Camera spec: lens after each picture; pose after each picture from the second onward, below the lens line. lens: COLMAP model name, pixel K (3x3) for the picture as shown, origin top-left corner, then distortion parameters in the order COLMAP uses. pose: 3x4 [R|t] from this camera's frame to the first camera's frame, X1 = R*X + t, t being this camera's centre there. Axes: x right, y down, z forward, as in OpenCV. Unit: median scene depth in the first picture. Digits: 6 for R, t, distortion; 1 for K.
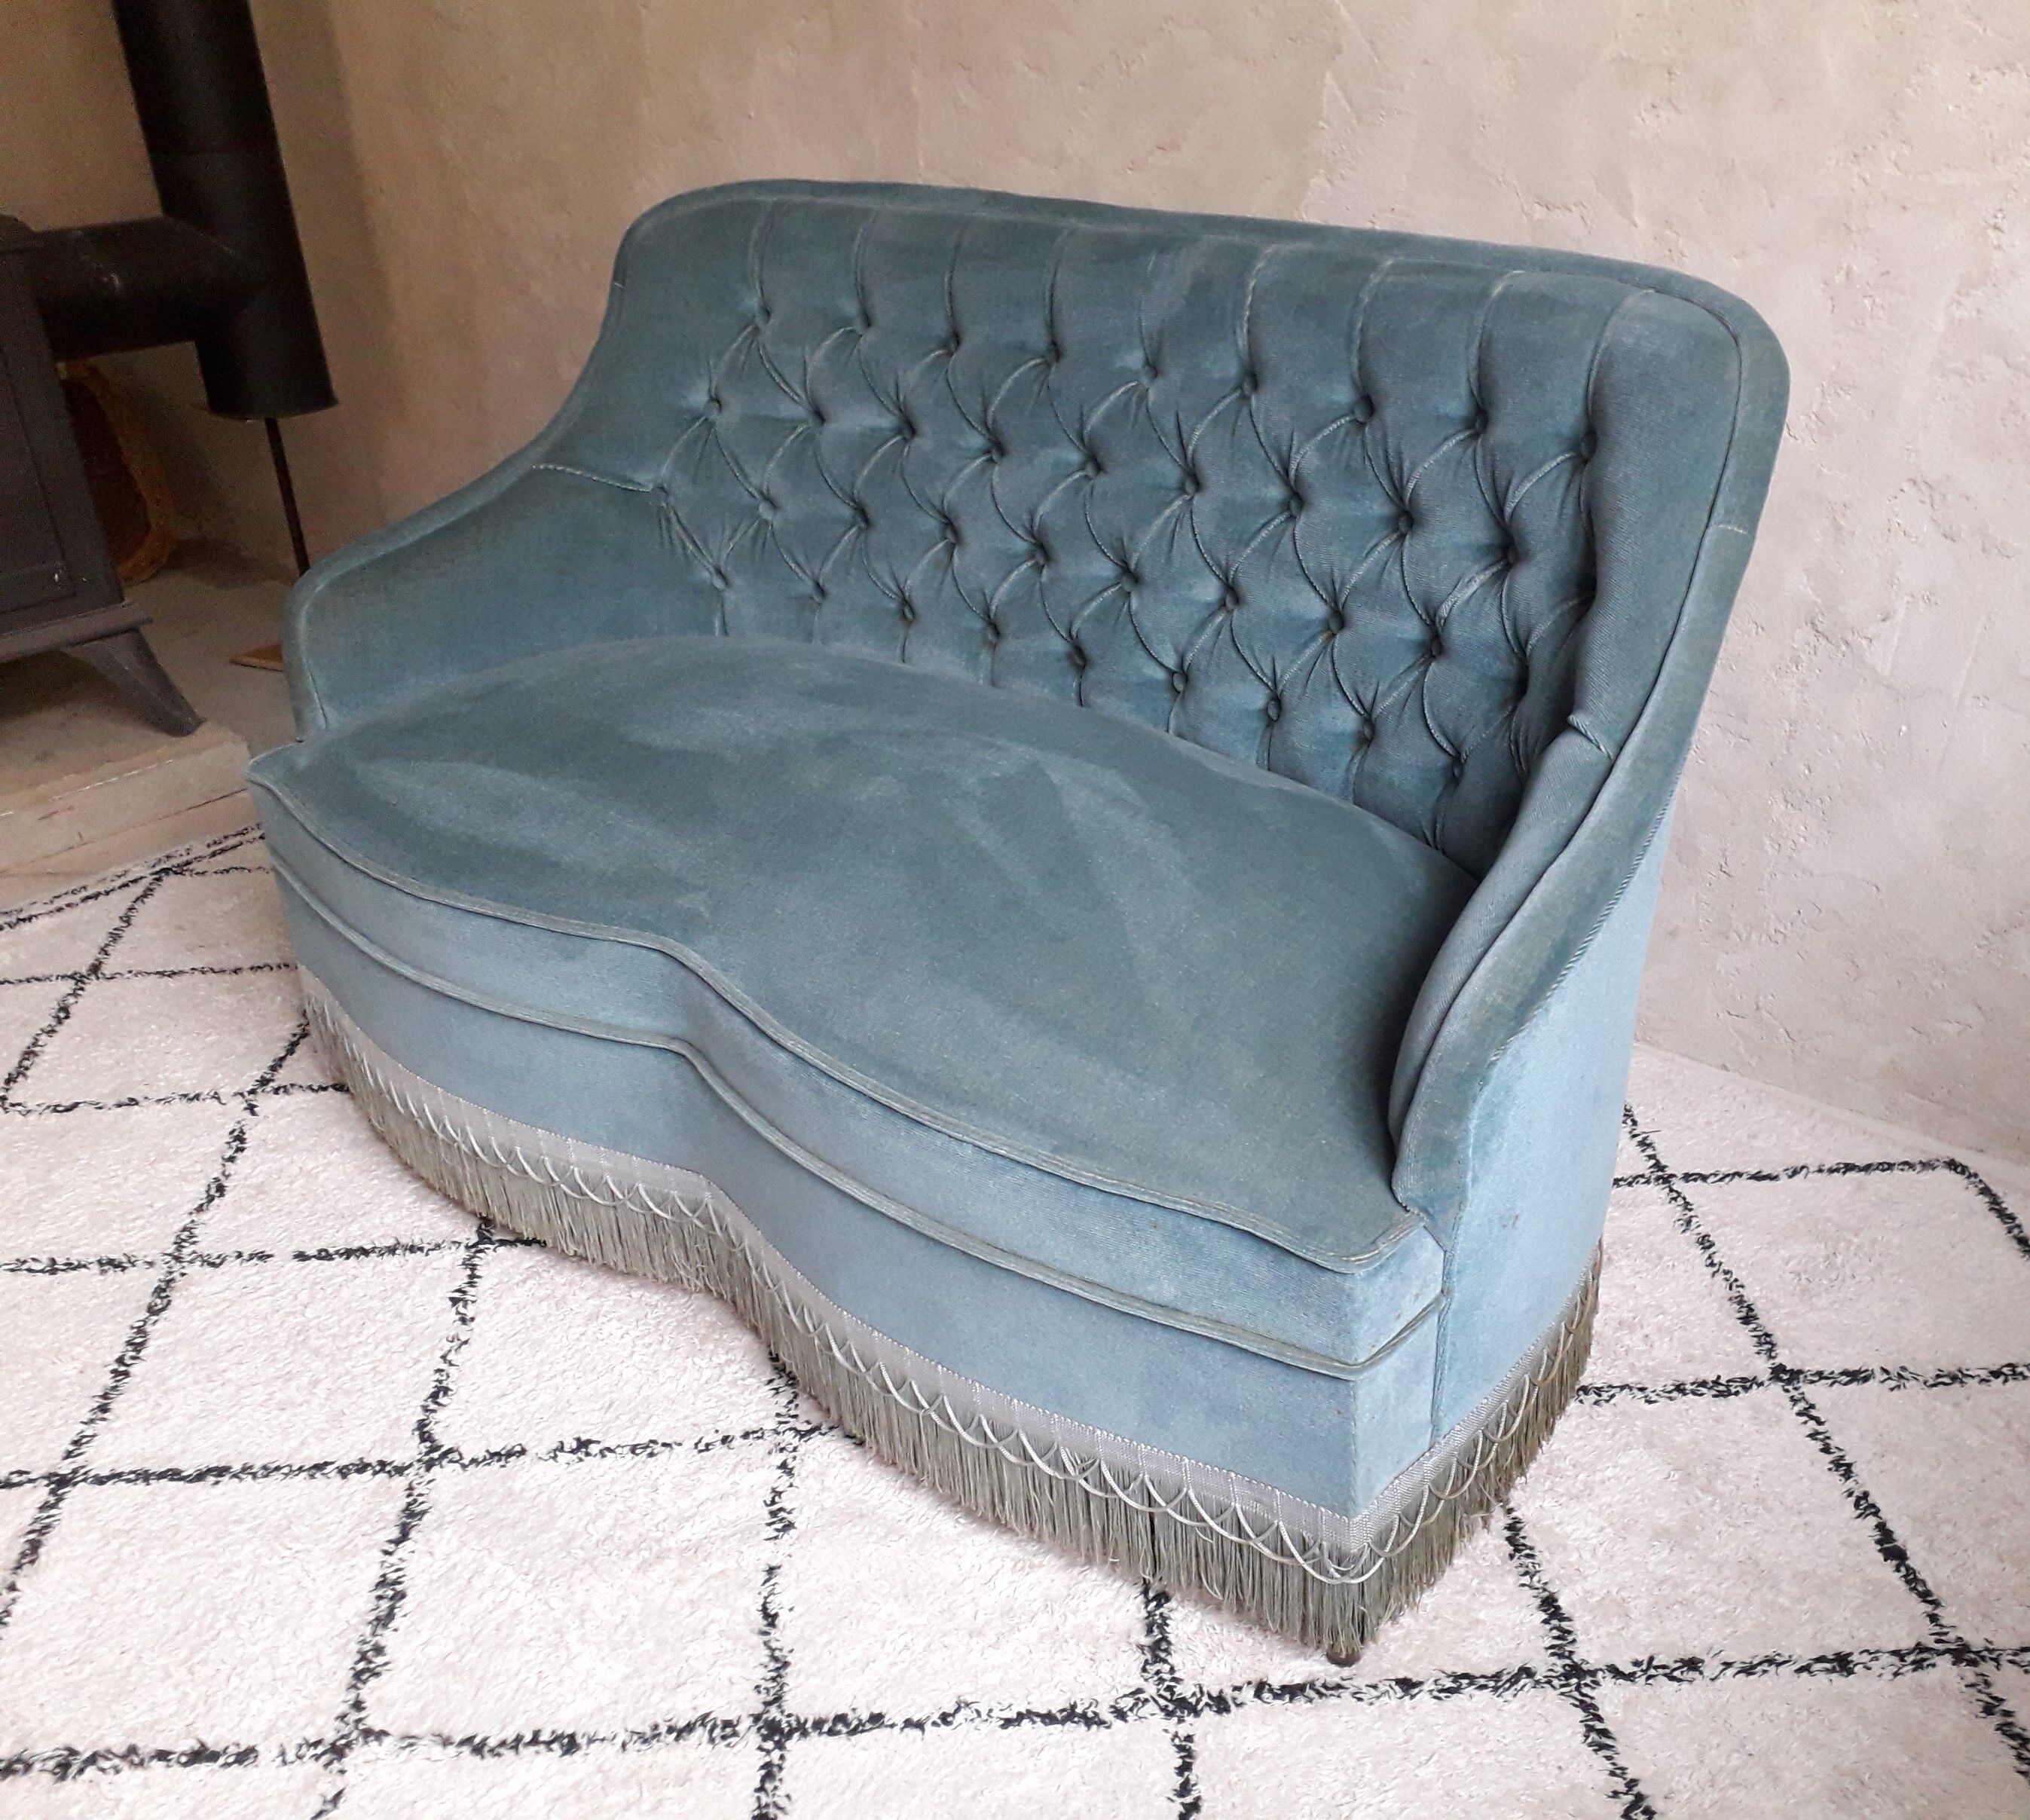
lens RADIAL K [[1879.1, 0, 1290.2], [0, 1879.1, 918.9], [0, 0, 1]] dist [-0.006477, 0.011160]
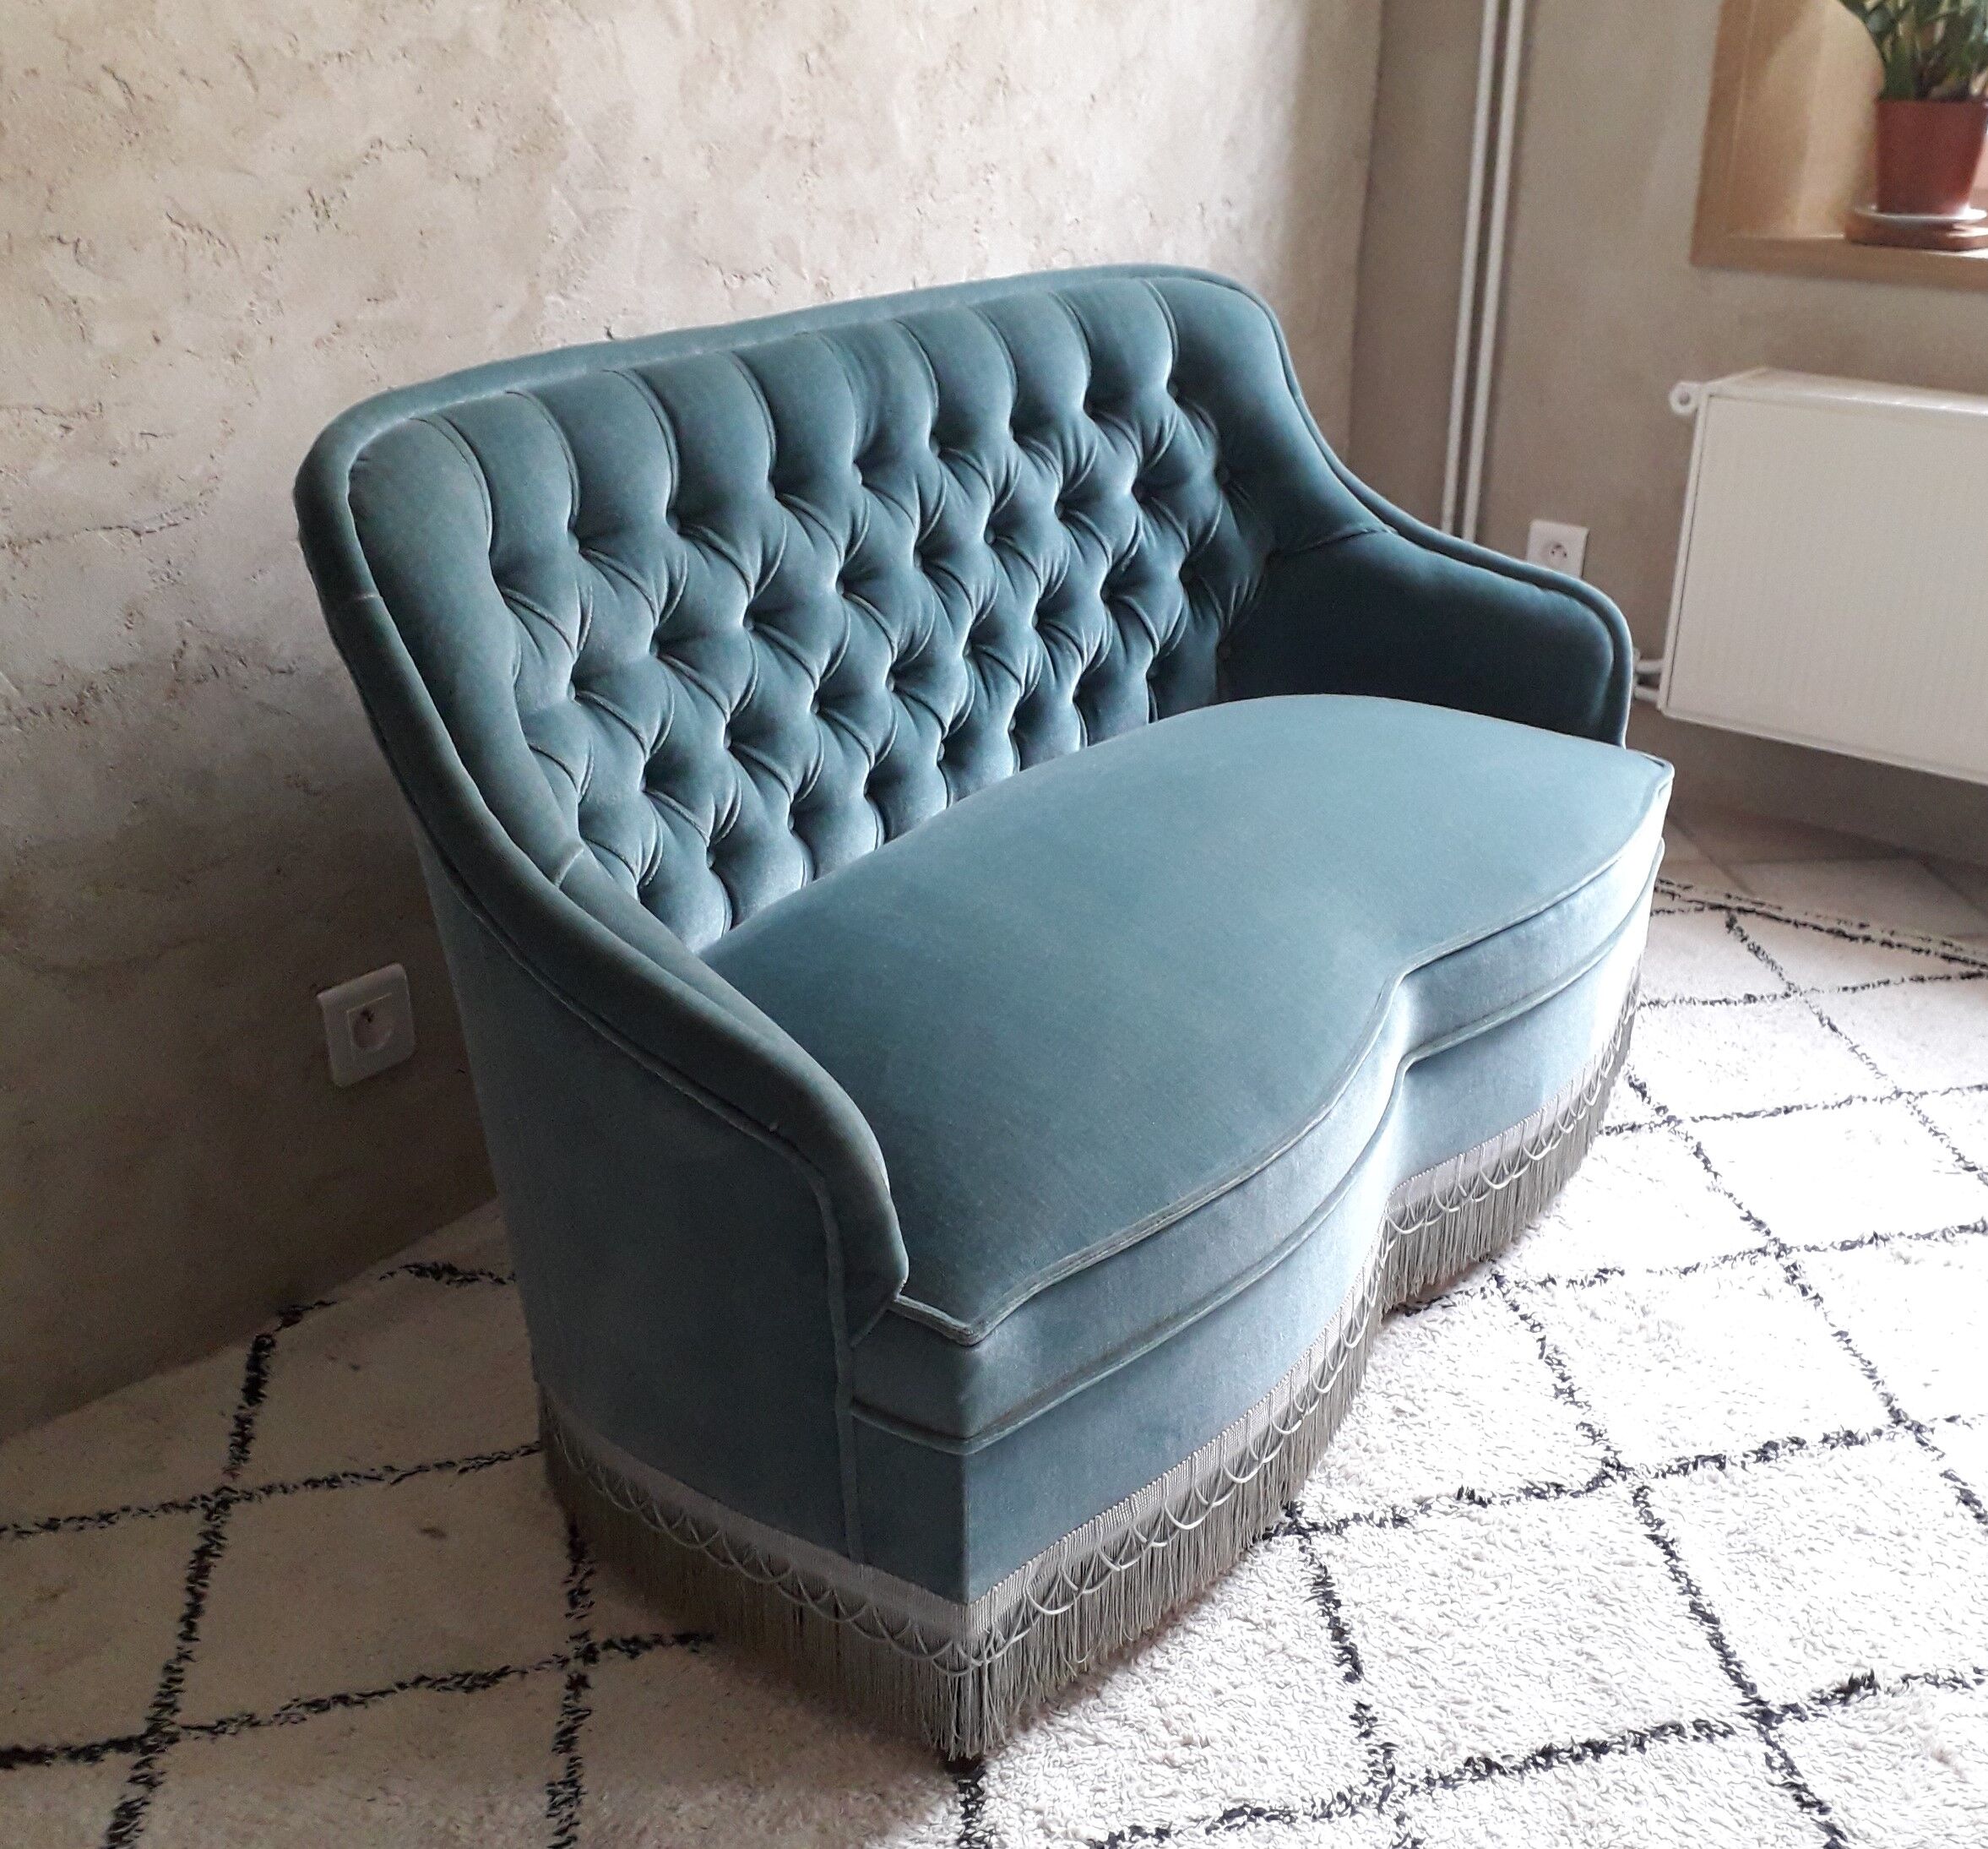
lens RADIAL K [[2097.5, 0, 996.8], [0, 2097.5, 1067.5], [0, 0, 1]] dist [0.020666, -0.017224]
pose [[-0.029224, -0.444938, 0.895085, -1.256179], [0.470839, 0.783775, 0.404979, -0.474111], [-0.881735, 0.433276, 0.186589, 0.890030]]
